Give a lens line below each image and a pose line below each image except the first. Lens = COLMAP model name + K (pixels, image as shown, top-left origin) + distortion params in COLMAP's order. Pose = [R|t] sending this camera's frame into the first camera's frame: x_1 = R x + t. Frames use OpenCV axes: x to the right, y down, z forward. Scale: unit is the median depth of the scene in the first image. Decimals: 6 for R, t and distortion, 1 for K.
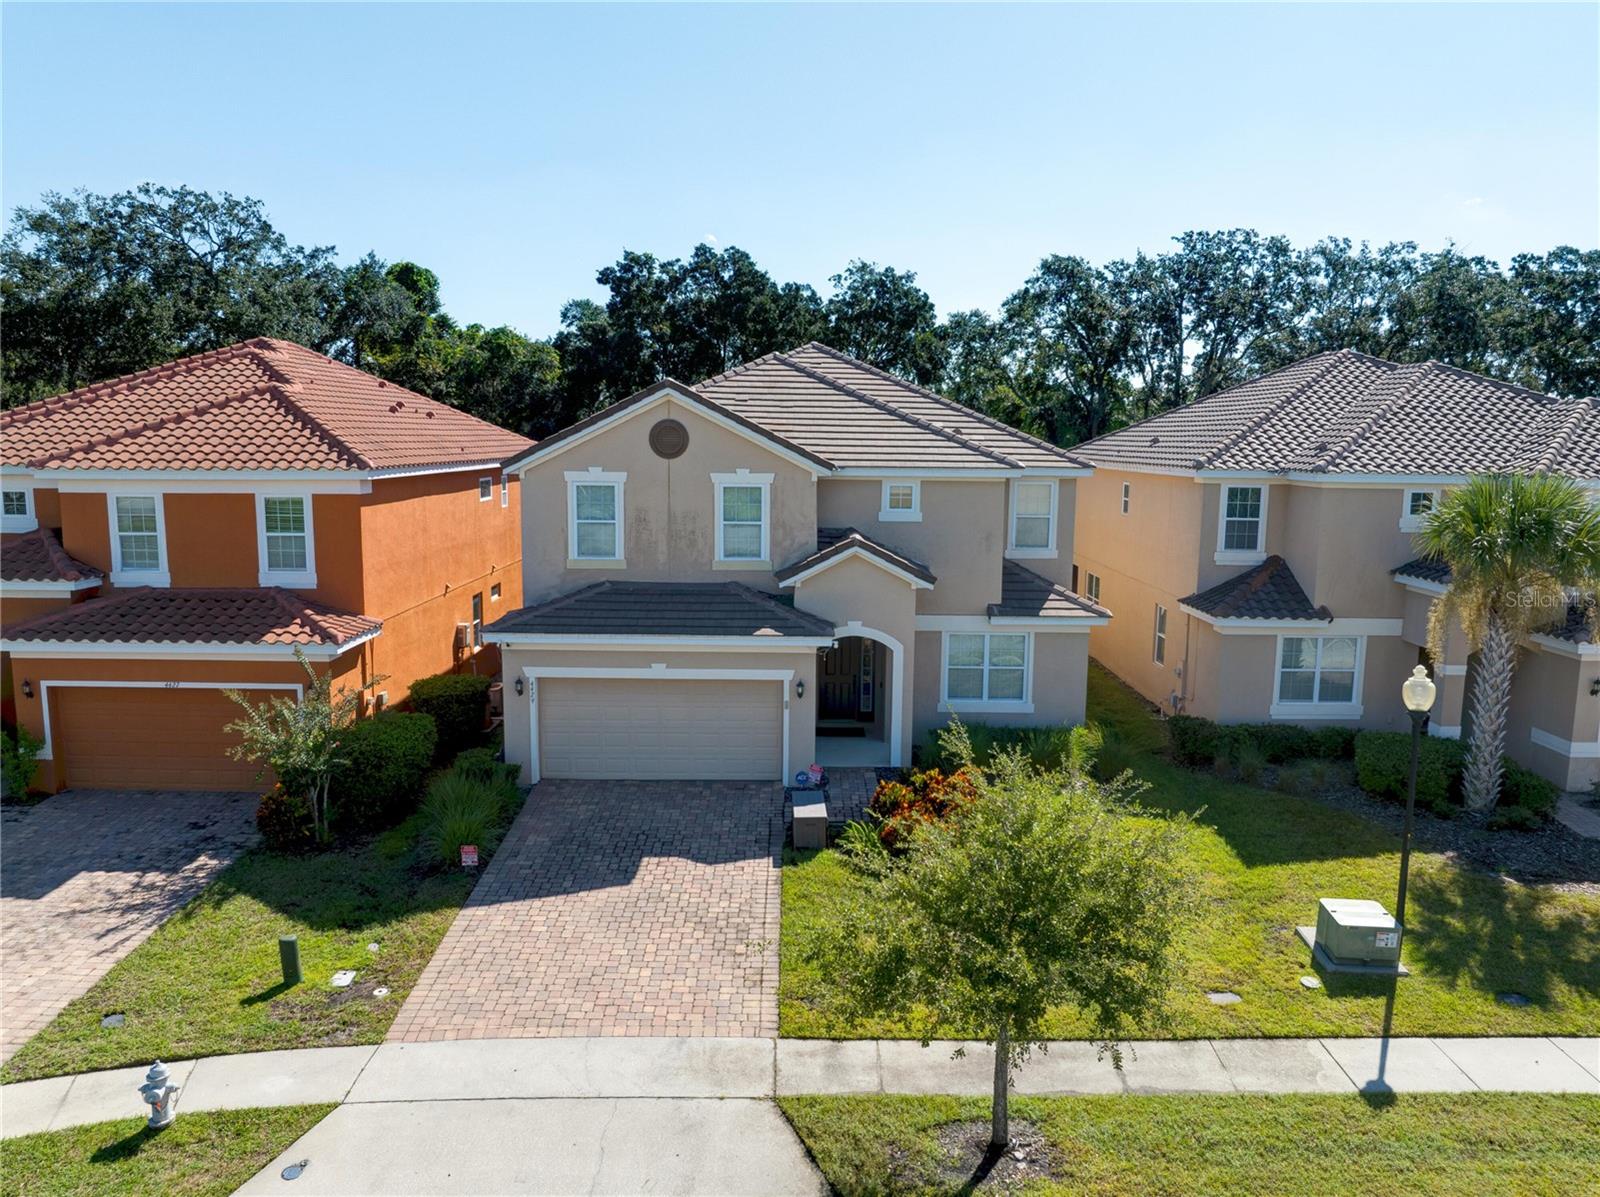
lens RADIAL K [[1161.8, 0, 800.0], [0, 1161.8, 598.5], [0, 0, 1]] dist [-0.083154, 0.041831]
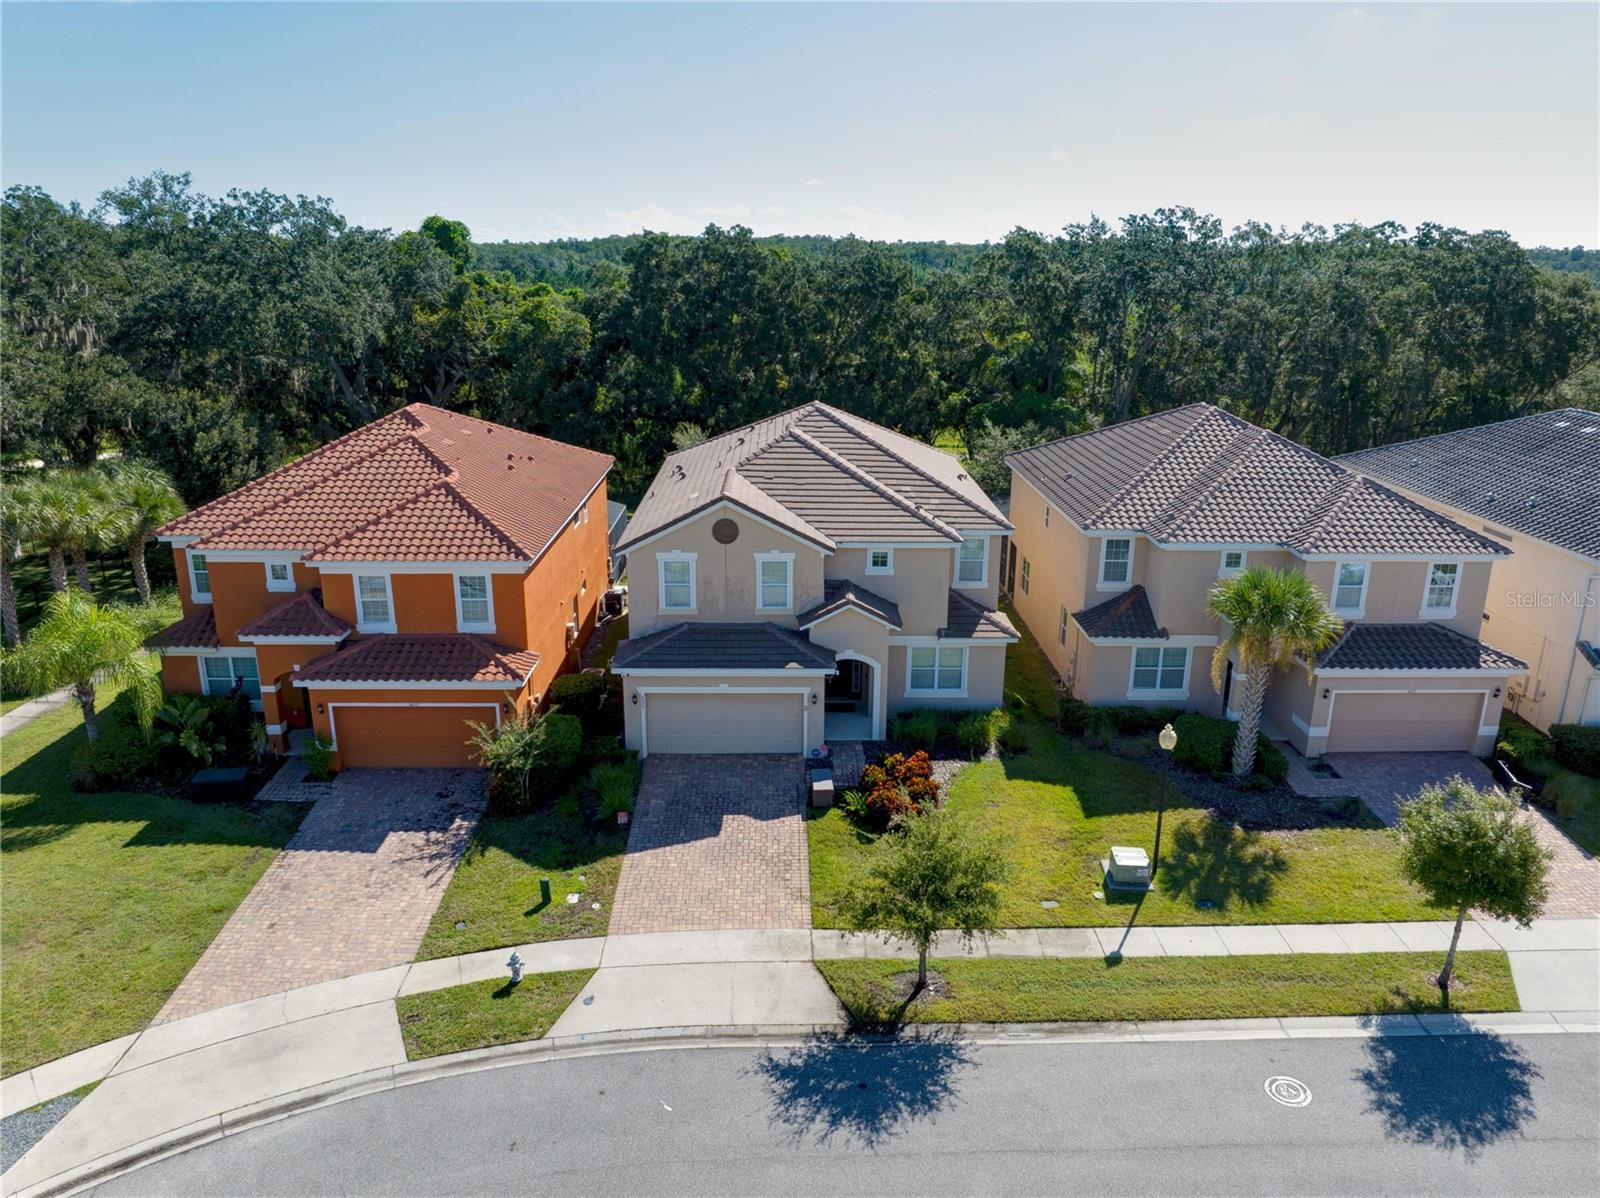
lens RADIAL K [[1161.8, 0, 800.0], [0, 1161.8, 599.0], [0, 0, 1]] dist [-0.083154, 0.041831]
pose [[0.999887, -0.006651, 0.013470, -0.046542], [0.004601, 0.989139, 0.146914, -0.335991], [-0.014300, -0.146835, 0.989058, -0.623165]]
